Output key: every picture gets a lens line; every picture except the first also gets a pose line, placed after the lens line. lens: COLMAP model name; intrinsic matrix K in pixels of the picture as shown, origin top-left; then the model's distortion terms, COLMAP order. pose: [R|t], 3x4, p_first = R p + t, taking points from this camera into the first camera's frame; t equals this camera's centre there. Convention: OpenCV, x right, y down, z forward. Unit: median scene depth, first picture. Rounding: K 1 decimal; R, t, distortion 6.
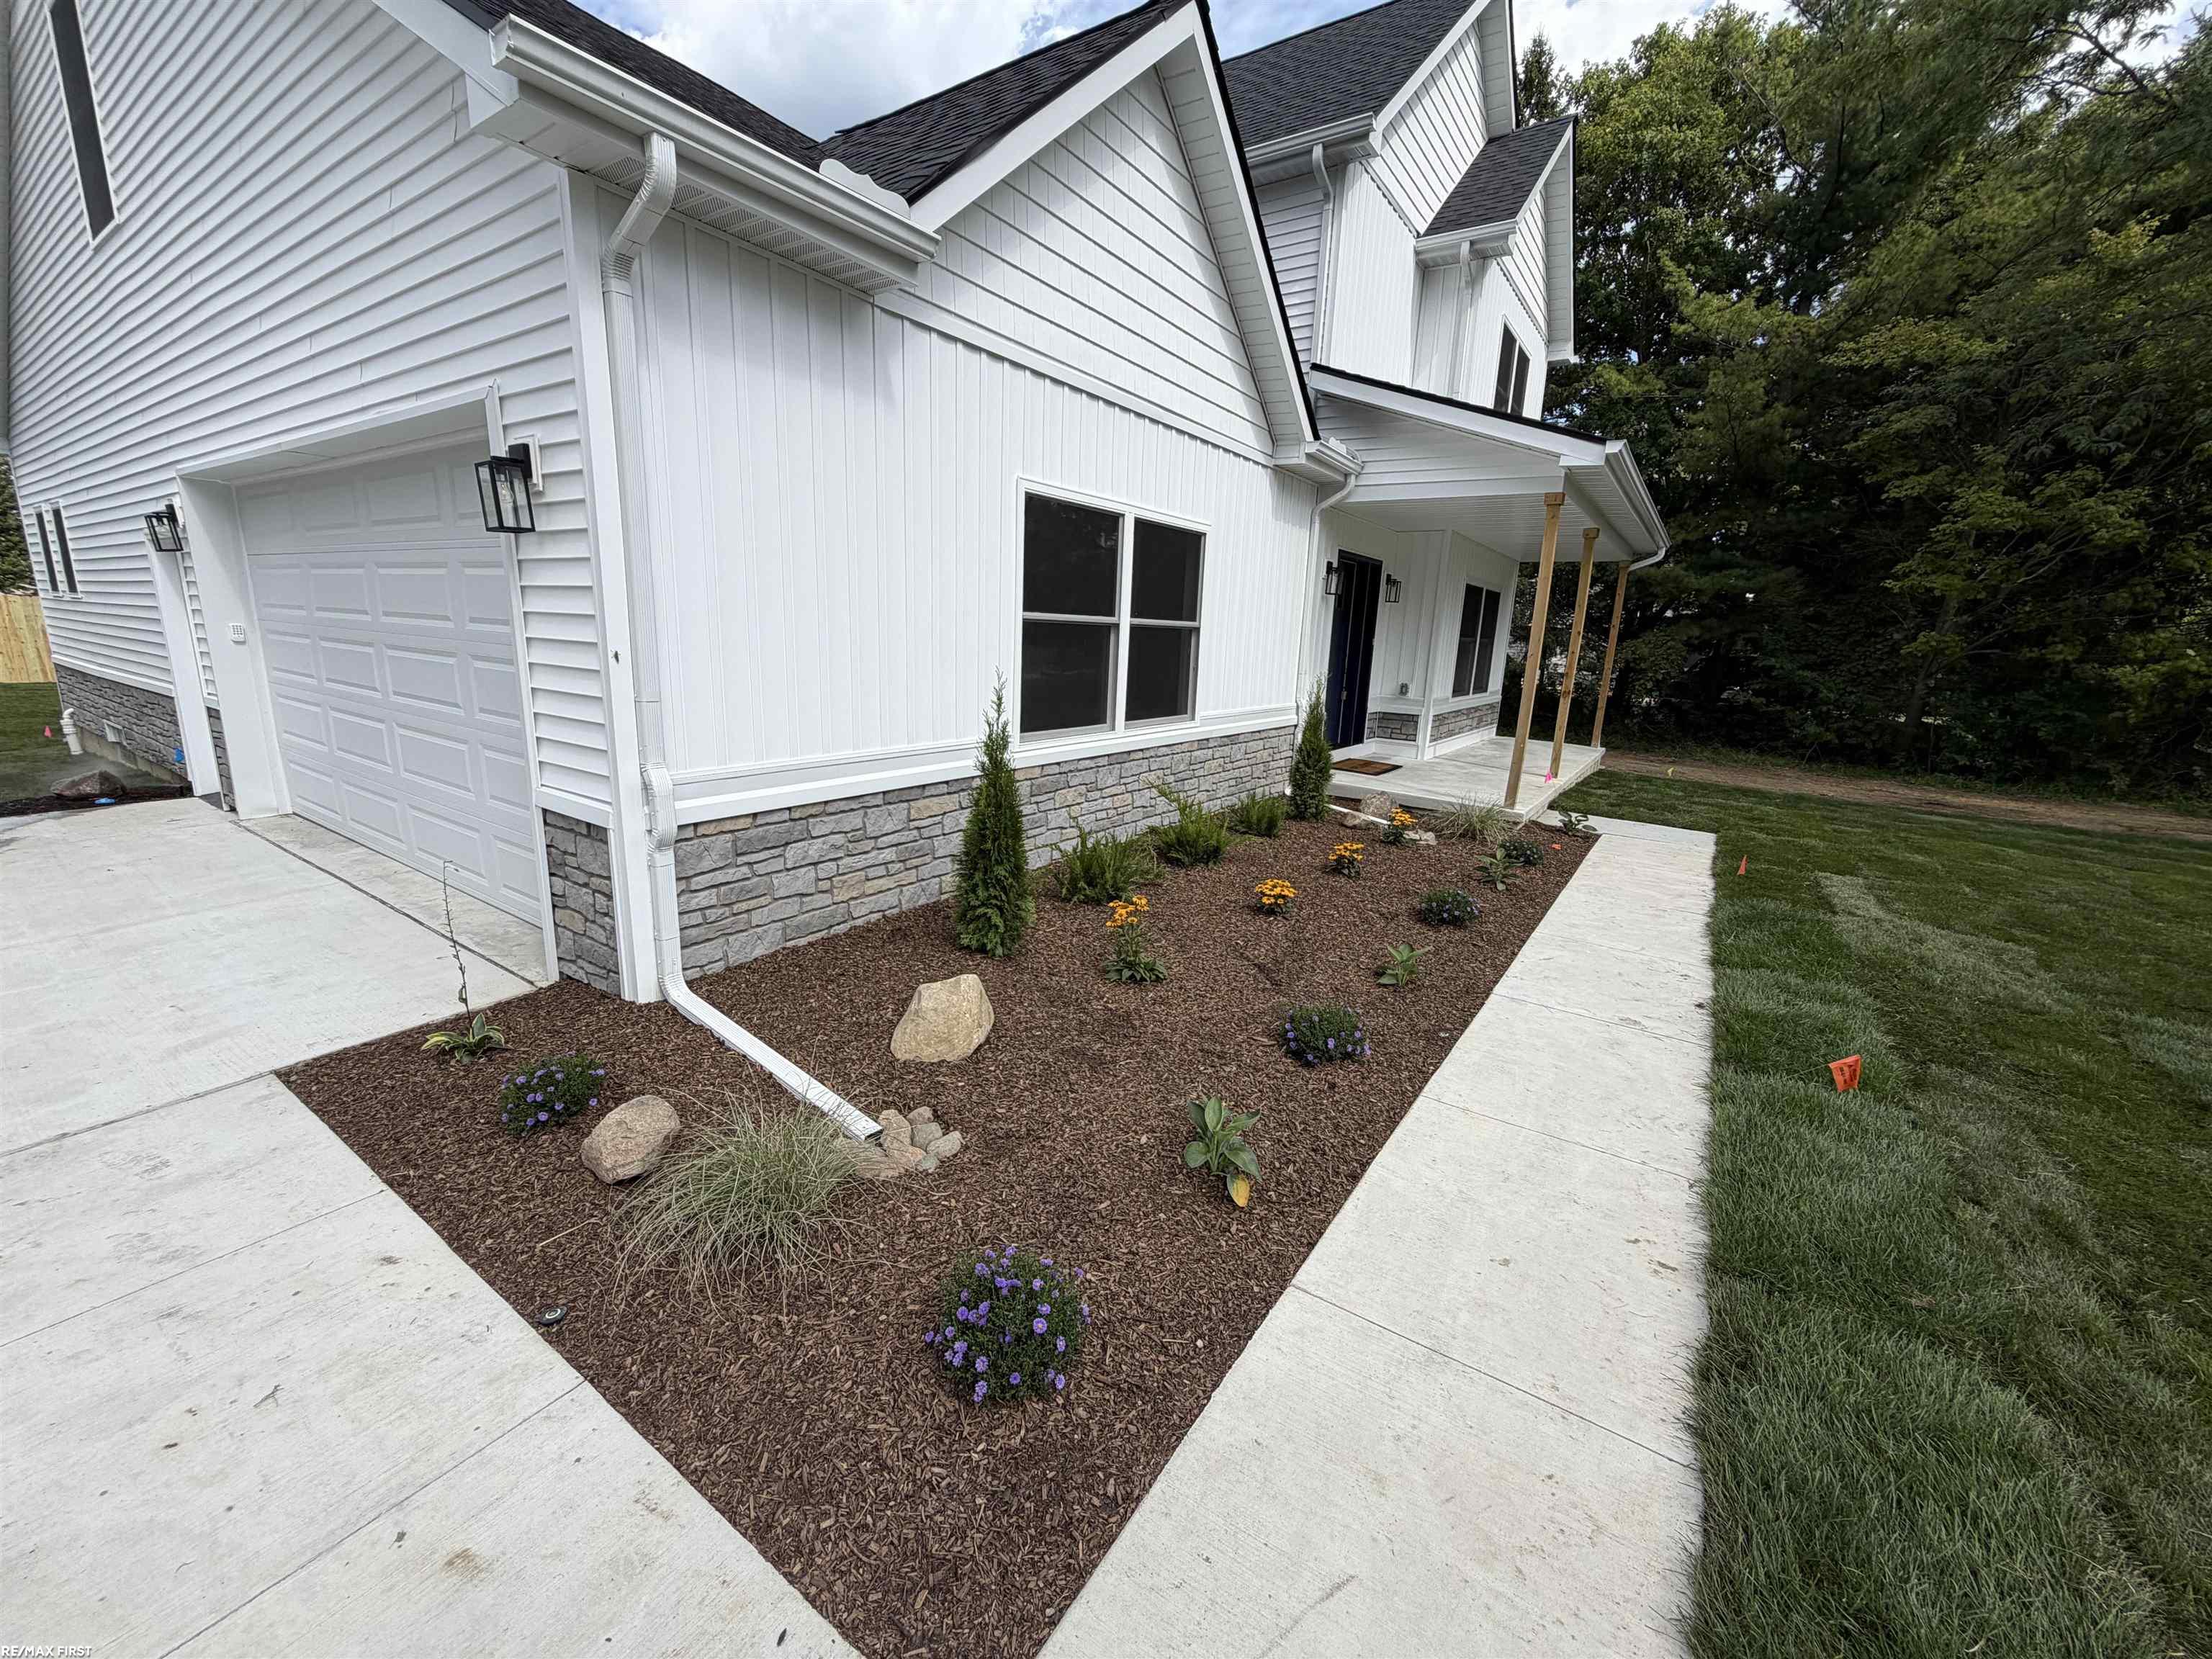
lens RADIAL K [[882.3, 0, 1082.2], [0, 882.3, 826.4], [0, 0, 1]] dist [0.007508, 0.003204]
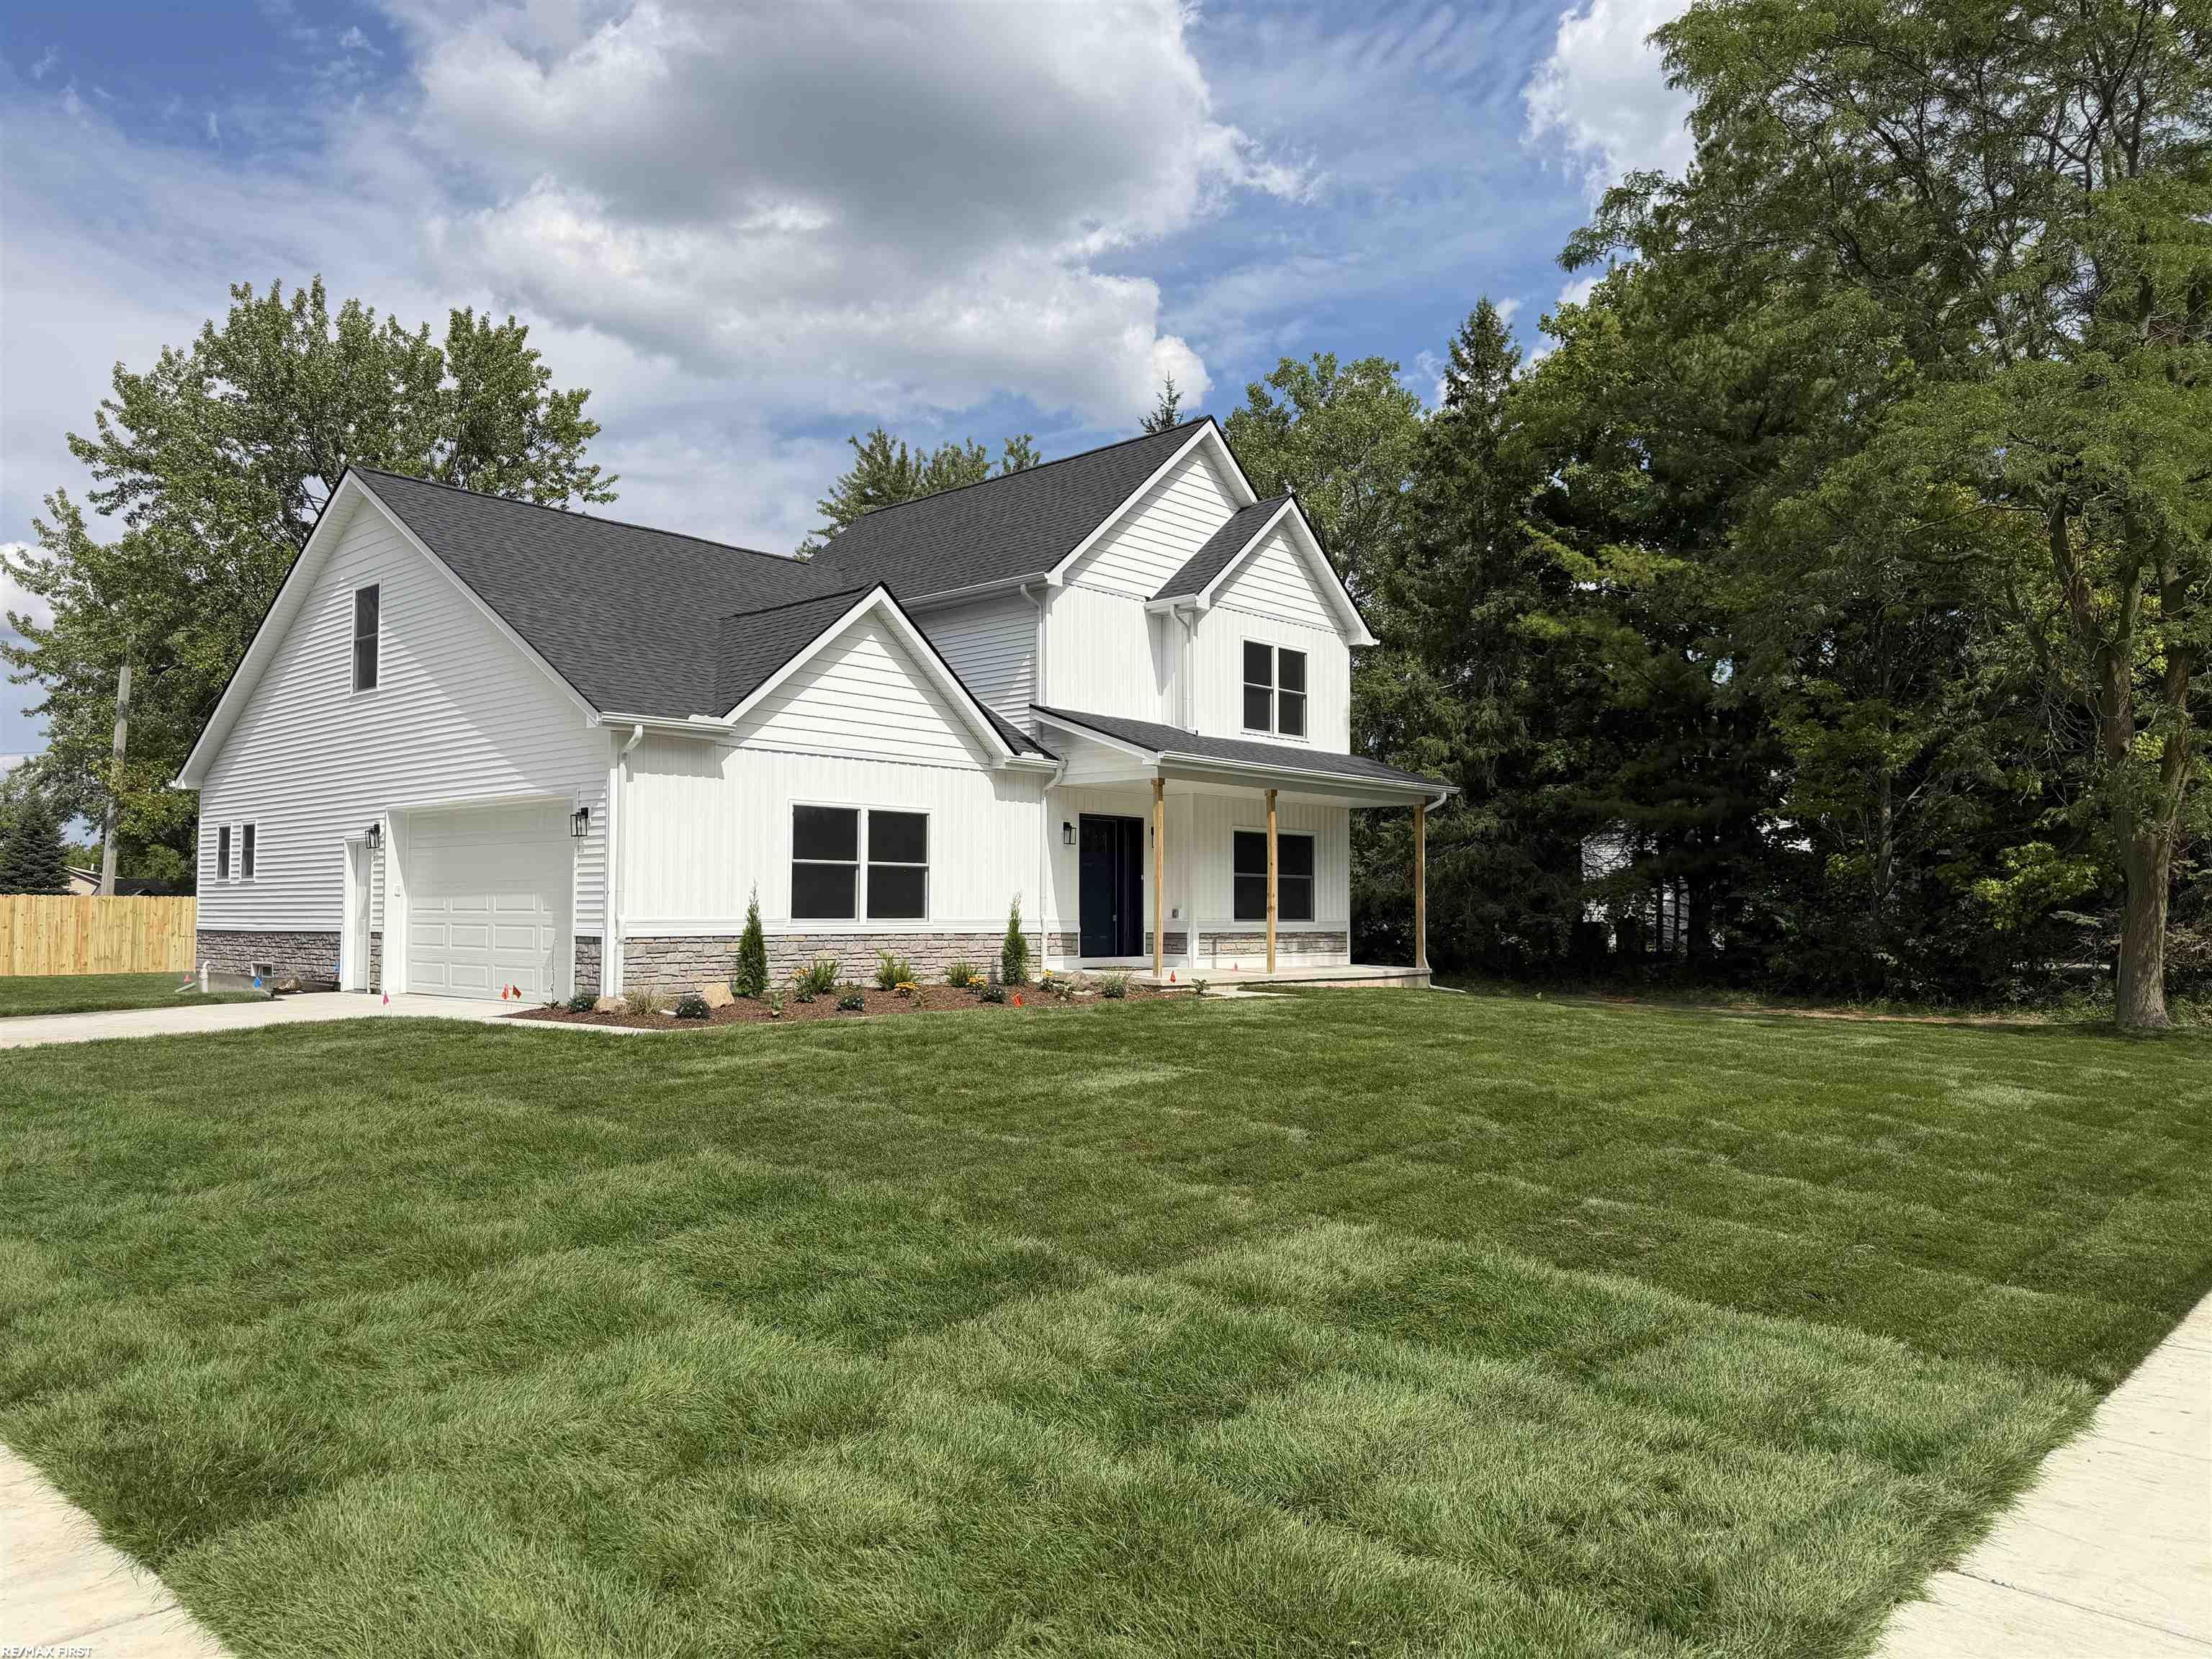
lens RADIAL K [[1594.9, 0, 1101.5], [0, 1594.9, 831.7], [0, 0, 1]] dist [0.032883, -0.013878]
pose [[0.990231, -0.040583, -0.133397, 0.975954], [0.003124, 0.962922, -0.269762, 0.598399], [0.139398, 0.266710, 0.953642, -2.102699]]
